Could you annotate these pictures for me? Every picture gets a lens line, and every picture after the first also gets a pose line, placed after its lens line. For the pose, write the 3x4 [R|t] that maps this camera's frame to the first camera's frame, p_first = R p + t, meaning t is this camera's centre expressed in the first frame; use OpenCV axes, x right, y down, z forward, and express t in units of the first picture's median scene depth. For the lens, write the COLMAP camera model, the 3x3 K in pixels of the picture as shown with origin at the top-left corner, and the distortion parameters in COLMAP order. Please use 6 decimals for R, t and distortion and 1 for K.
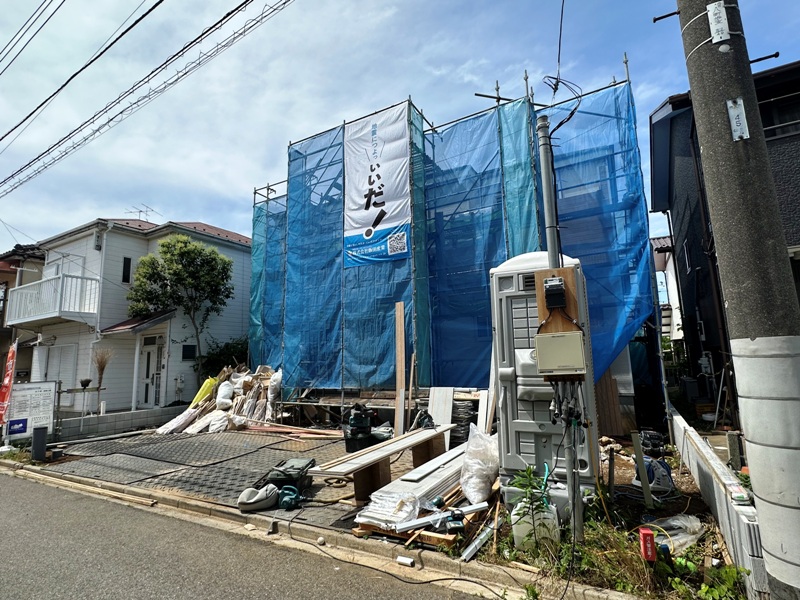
lens RADIAL K [[389.3, 0, 399.4], [0, 389.3, 319.2], [0, 0, 1]] dist [-0.002415, -0.000509]
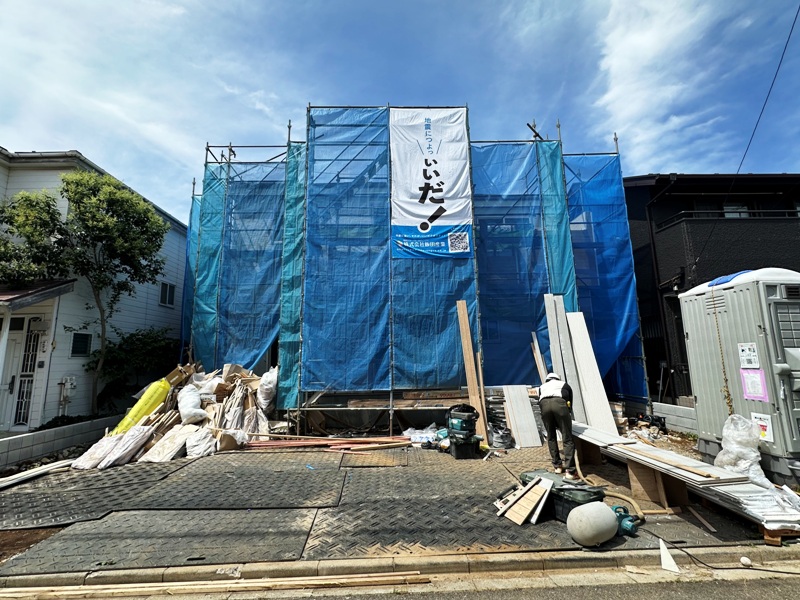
lens RADIAL K [[346.2, 0, 392.2], [0, 346.2, 309.6], [0, 0, 1]] dist [-0.000961, -0.000547]
pose [[0.871961, 0.085382, 0.482073, -0.549006], [-0.061396, 0.995972, -0.065349, 0.045959], [-0.485711, 0.027384, 0.873691, 0.291995]]
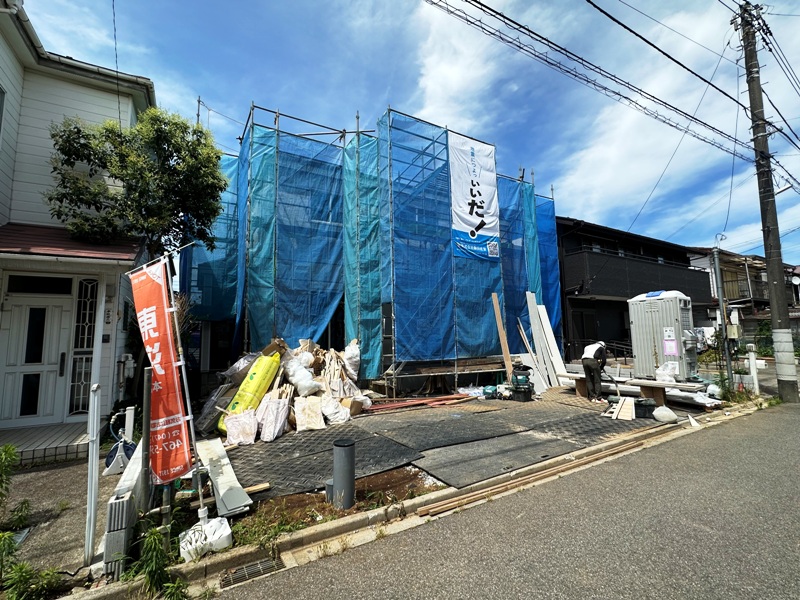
lens RADIAL K [[349.2, 0, 382.1], [0, 349.2, 304.2], [0, 0, 1]] dist [0.001565, 0.000078]
pose [[0.543531, 0.101723, 0.833202, -1.159519], [-0.091793, 0.993880, -0.061459, 0.101131], [-0.834355, -0.043077, 0.549542, 0.616548]]
